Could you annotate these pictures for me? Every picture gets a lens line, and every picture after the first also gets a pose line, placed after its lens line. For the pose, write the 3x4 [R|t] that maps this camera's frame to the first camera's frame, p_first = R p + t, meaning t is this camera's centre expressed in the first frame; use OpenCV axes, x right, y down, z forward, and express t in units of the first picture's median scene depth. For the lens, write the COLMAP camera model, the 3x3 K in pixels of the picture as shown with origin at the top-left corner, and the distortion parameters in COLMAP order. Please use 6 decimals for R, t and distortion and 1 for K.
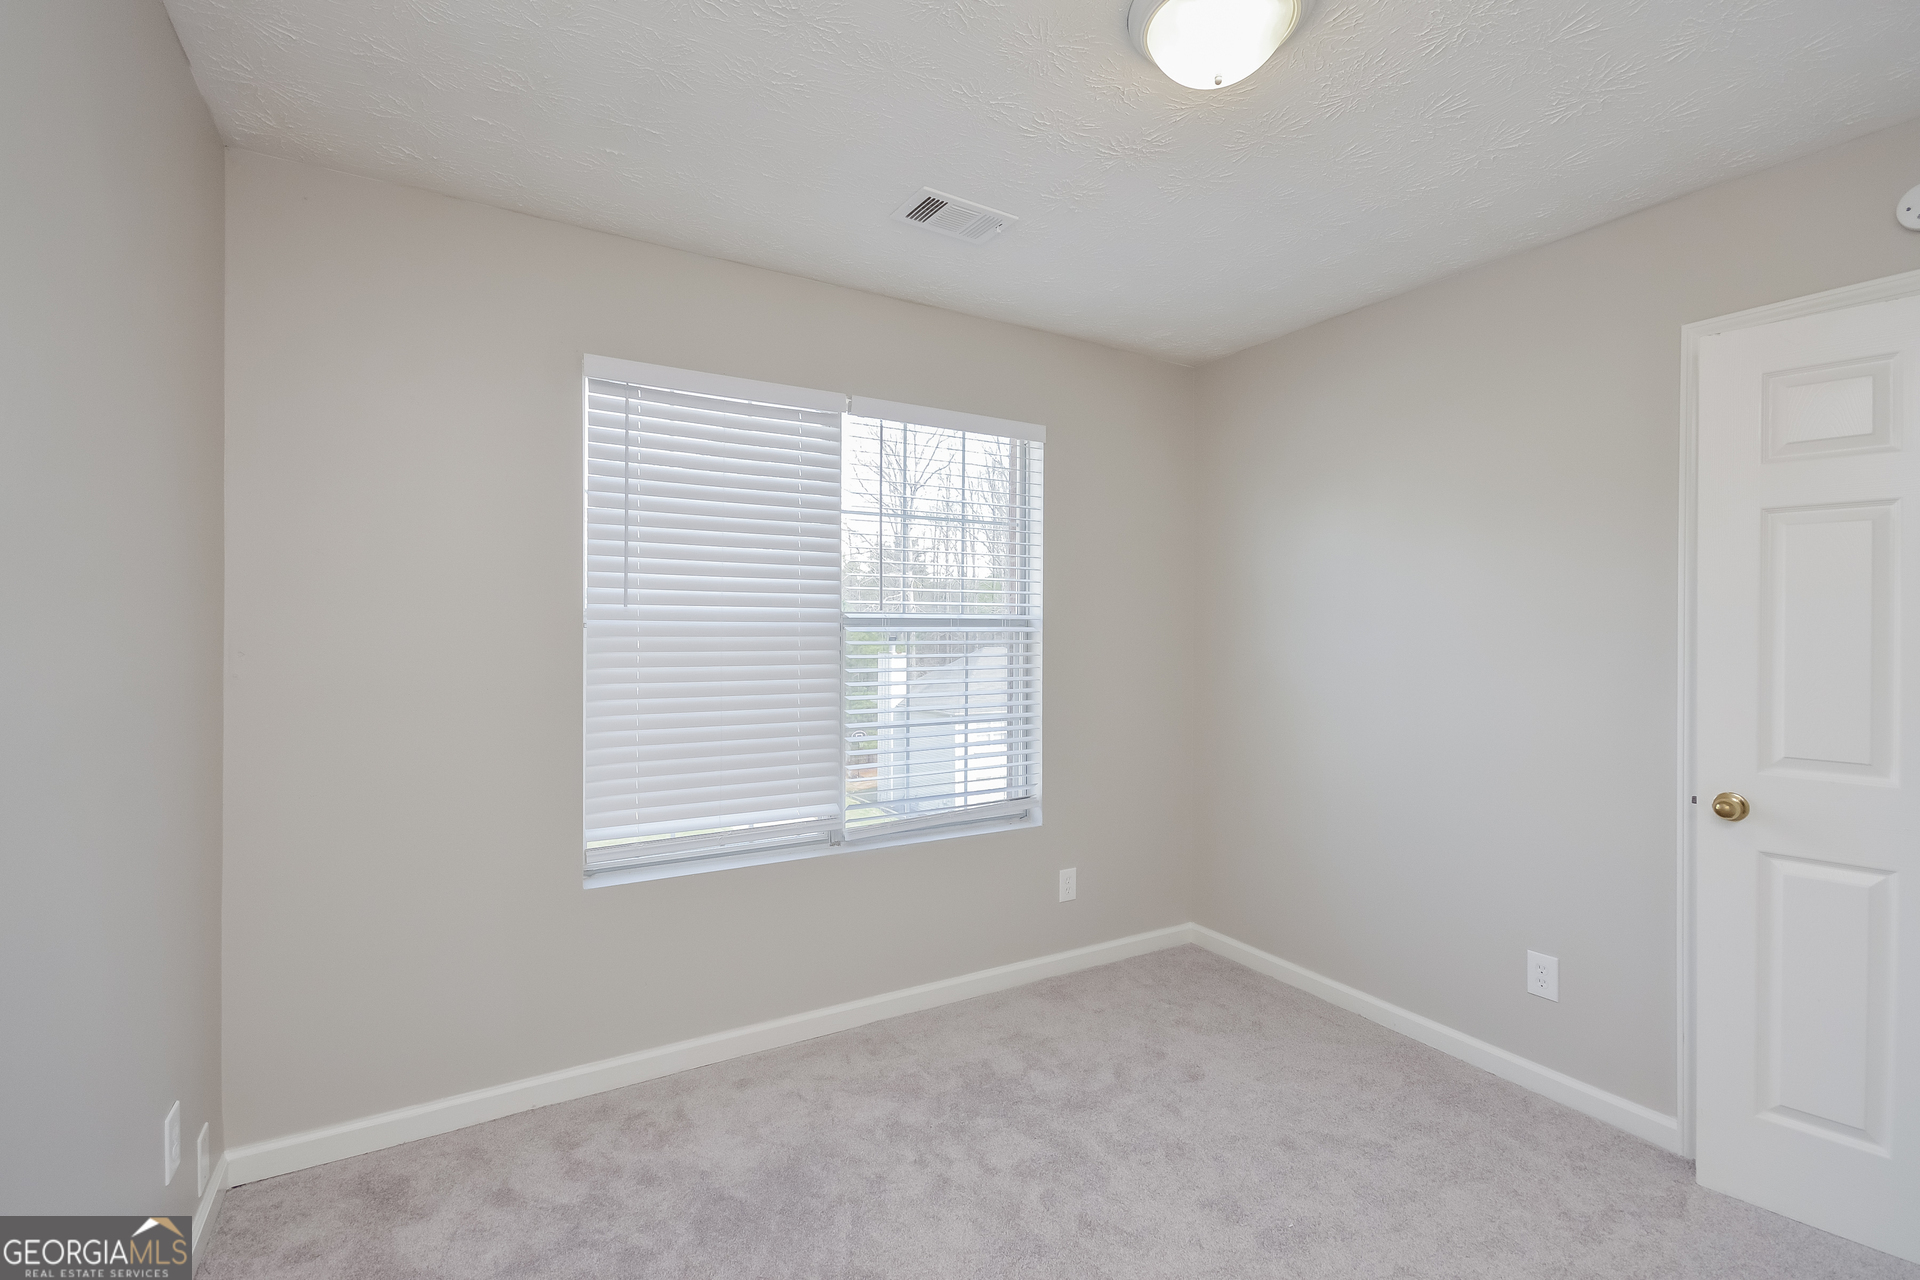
lens RADIAL K [[849.1, 0, 960.0], [0, 849.1, 640.0], [0, 0, 1]] dist [0.015068, 0.000110]
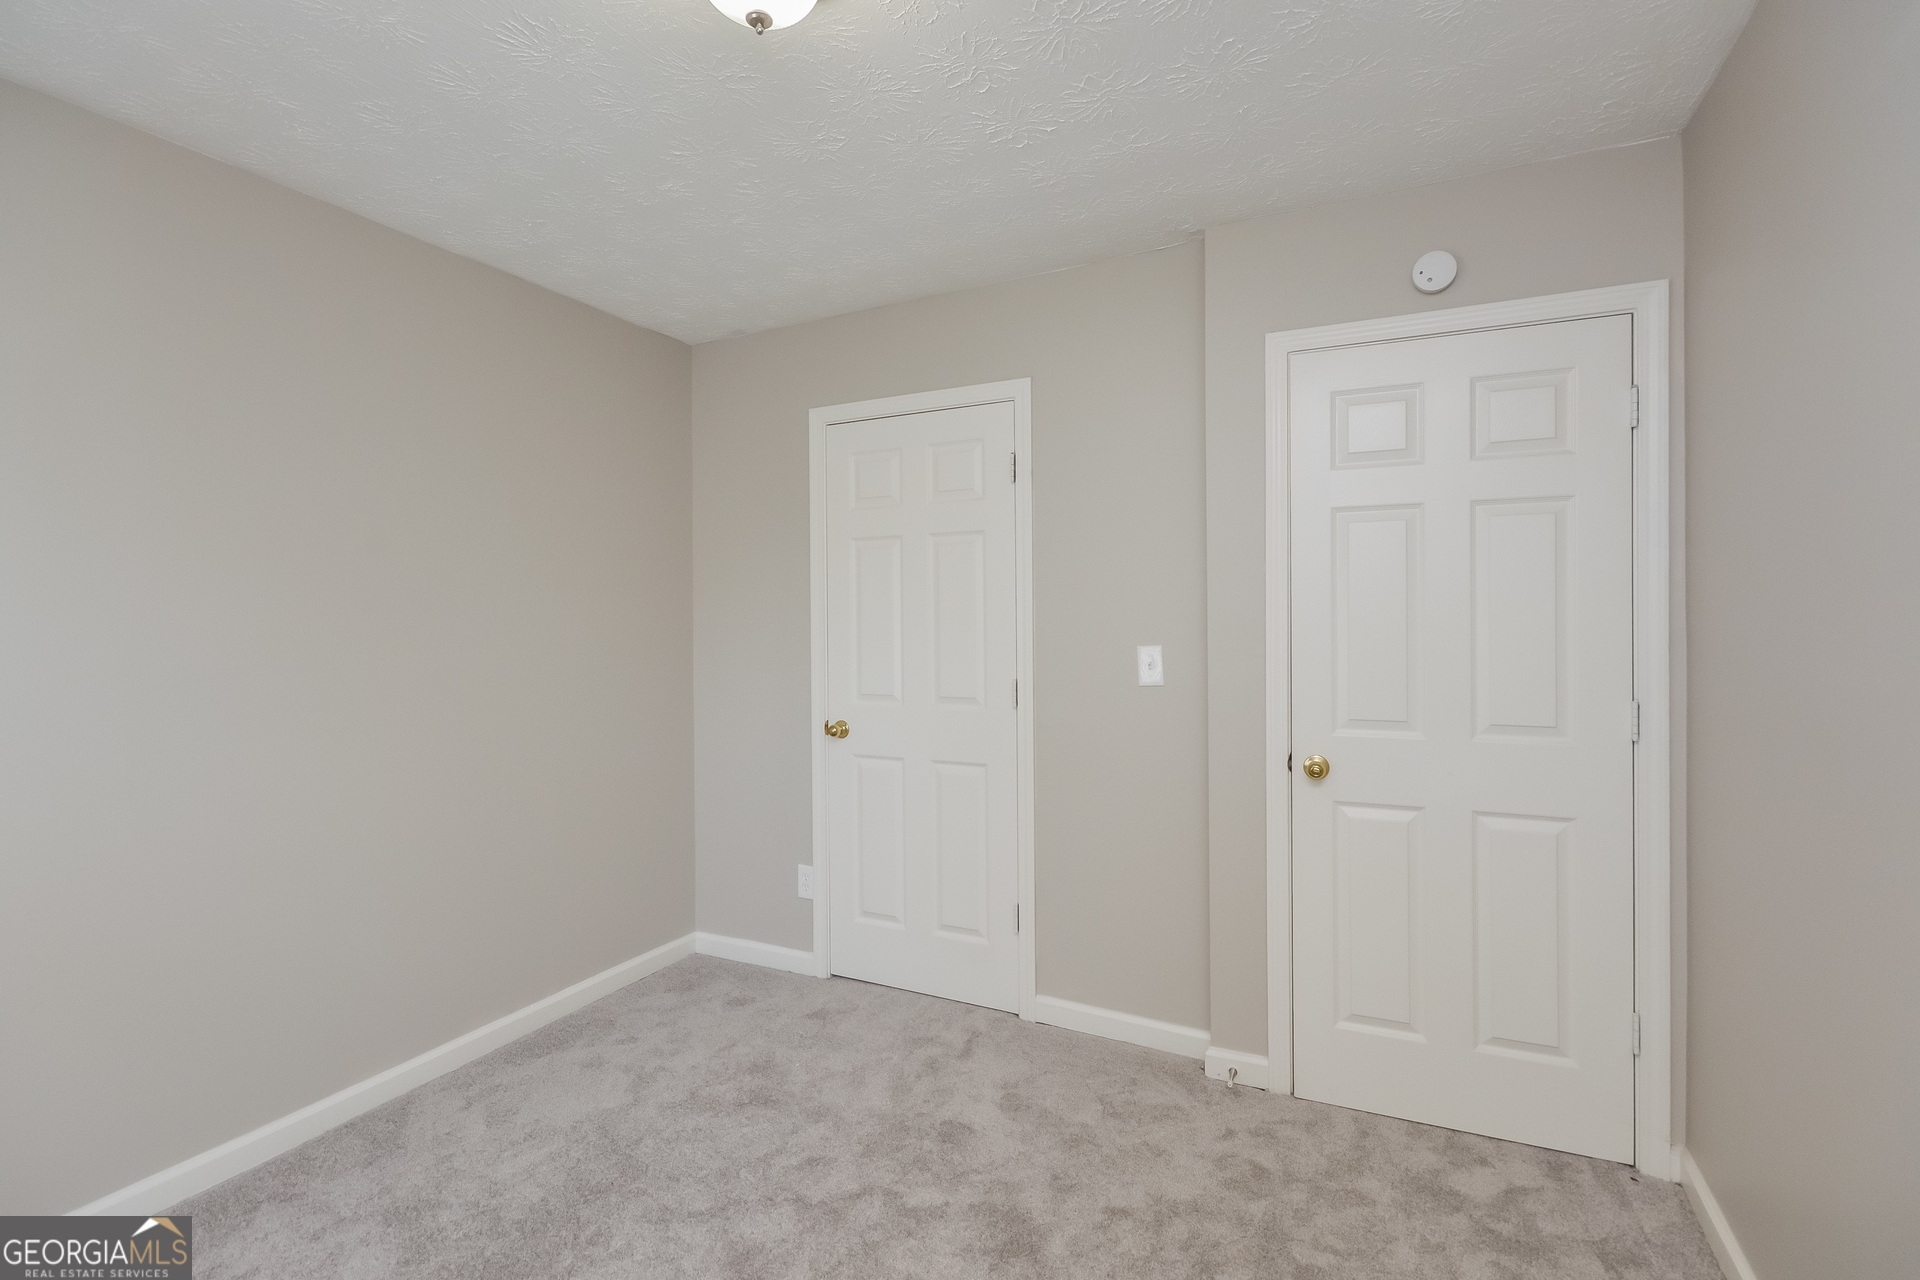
lens RADIAL K [[910.6, 0, 999.6], [0, 910.6, 644.6], [0, 0, 1]] dist [-0.003457, -0.000959]
pose [[0.818157, -0.009092, 0.574923, -0.113423], [-0.009687, 0.999515, 0.029592, 0.002927], [-0.574913, -0.029780, 0.817673, 0.213626]]
